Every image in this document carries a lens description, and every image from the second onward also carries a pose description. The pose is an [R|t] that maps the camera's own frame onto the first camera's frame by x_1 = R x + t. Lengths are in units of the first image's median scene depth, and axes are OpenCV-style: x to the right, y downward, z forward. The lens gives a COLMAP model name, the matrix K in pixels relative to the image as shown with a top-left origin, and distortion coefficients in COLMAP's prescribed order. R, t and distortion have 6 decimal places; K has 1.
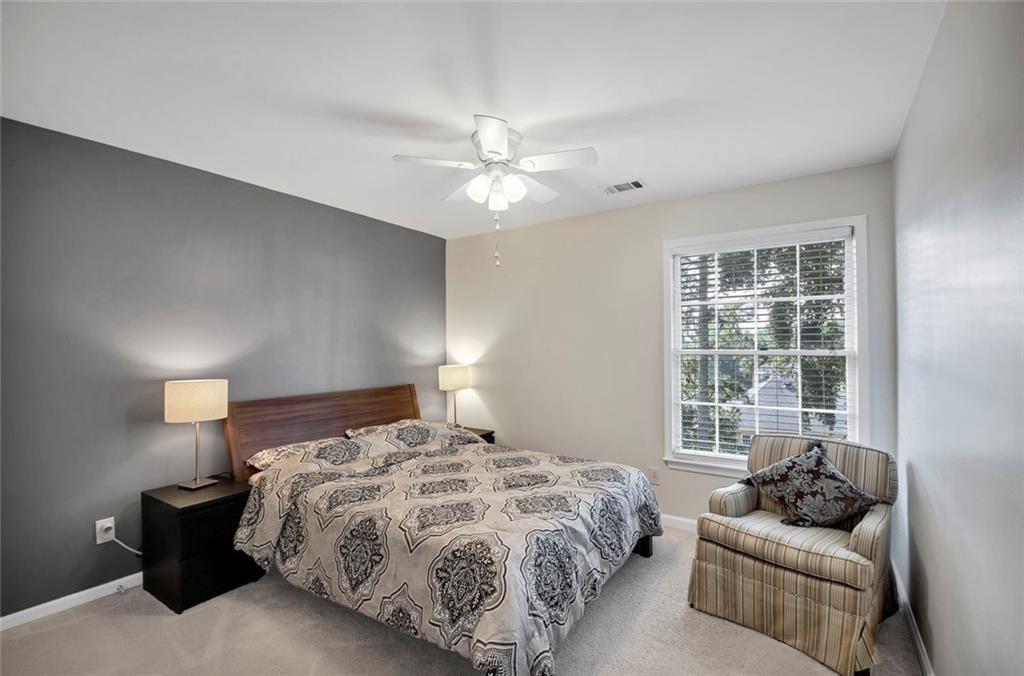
lens RADIAL K [[469.2, 0, 512.0], [0, 469.2, 338.0], [0, 0, 1]] dist [0.000777, 0.000109]
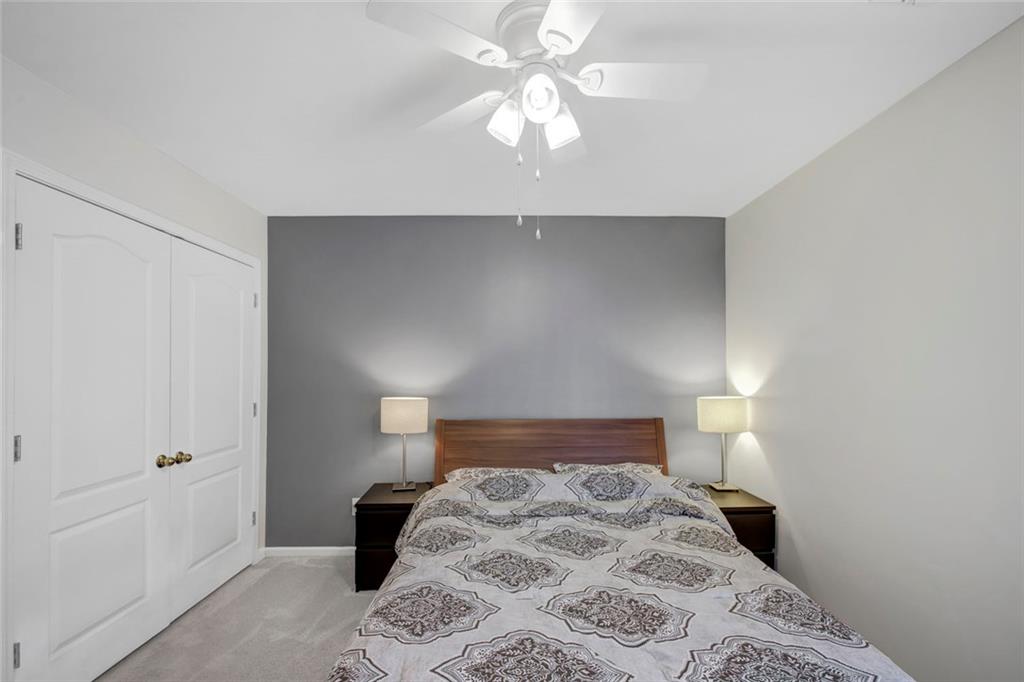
lens RADIAL K [[444.7, 0, 513.9], [0, 444.7, 361.4], [0, 0, 1]] dist [-0.002230, -0.020126]
pose [[0.555427, -0.013330, -0.831459, 0.358195], [0.016016, 0.999858, -0.005332, 0.007788], [0.831411, -0.010355, 0.555561, 0.546529]]
